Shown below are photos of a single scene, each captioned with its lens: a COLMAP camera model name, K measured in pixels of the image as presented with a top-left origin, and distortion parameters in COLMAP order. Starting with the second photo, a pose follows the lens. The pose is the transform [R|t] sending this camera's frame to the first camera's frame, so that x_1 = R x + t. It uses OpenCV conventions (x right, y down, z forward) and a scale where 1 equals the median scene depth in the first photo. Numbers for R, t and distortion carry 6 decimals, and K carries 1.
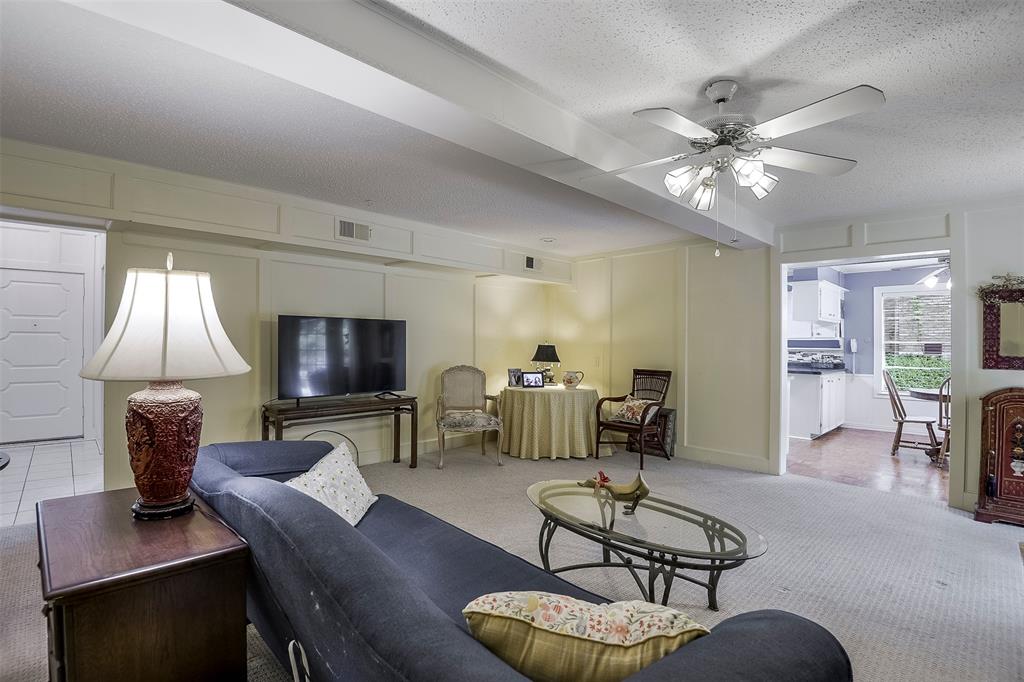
lens RADIAL K [[477.1, 0, 518.8], [0, 477.1, 343.8], [0, 0, 1]] dist [-0.005084, 0.000689]
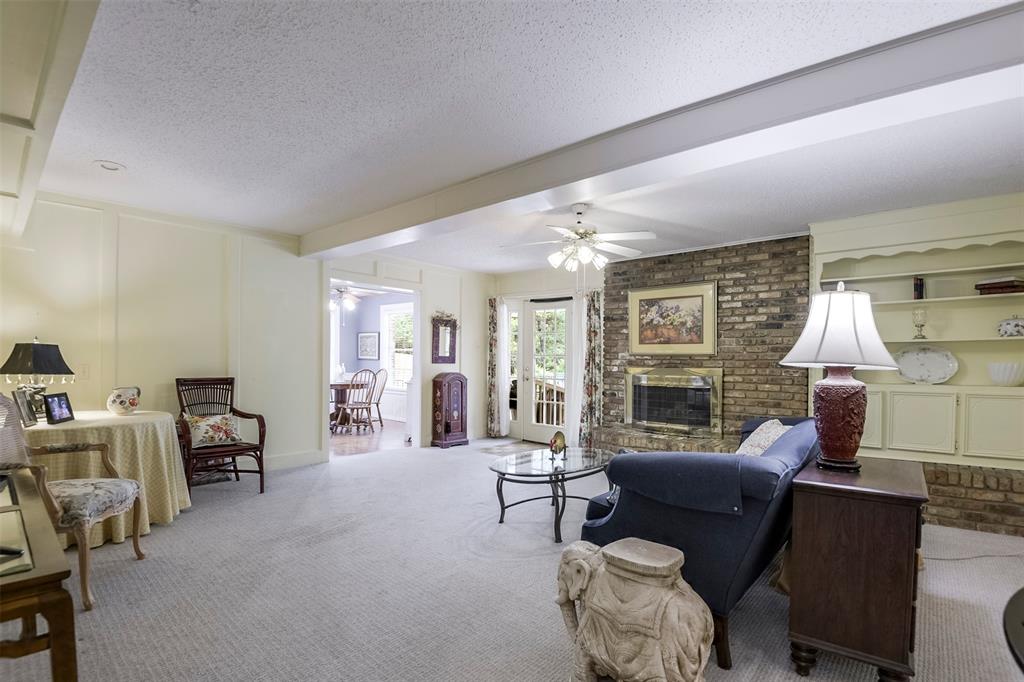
lens RADIAL K [[477.1, 0, 516.5], [0, 477.1, 350.2], [0, 0, 1]] dist [-0.005084, 0.000689]
pose [[-0.078765, 0.006387, 0.996873, -0.618472], [-0.011887, 0.999902, -0.007346, 0.008136], [-0.996822, -0.012429, -0.078681, 0.583146]]
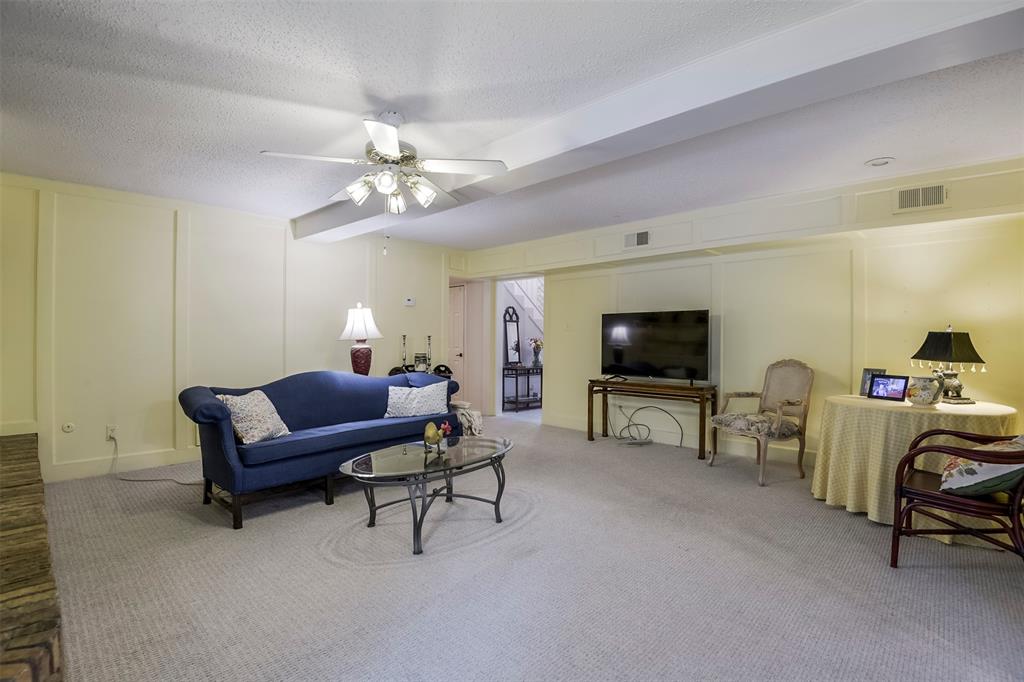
lens RADIAL K [[477.1, 0, 515.0], [0, 477.1, 345.6], [0, 0, 1]] dist [-0.005084, 0.000689]
pose [[0.054978, 0.002712, -0.998484, 0.710196], [-0.004717, 0.999986, 0.002456, 0.023840], [0.998476, 0.004575, 0.054990, 0.530973]]
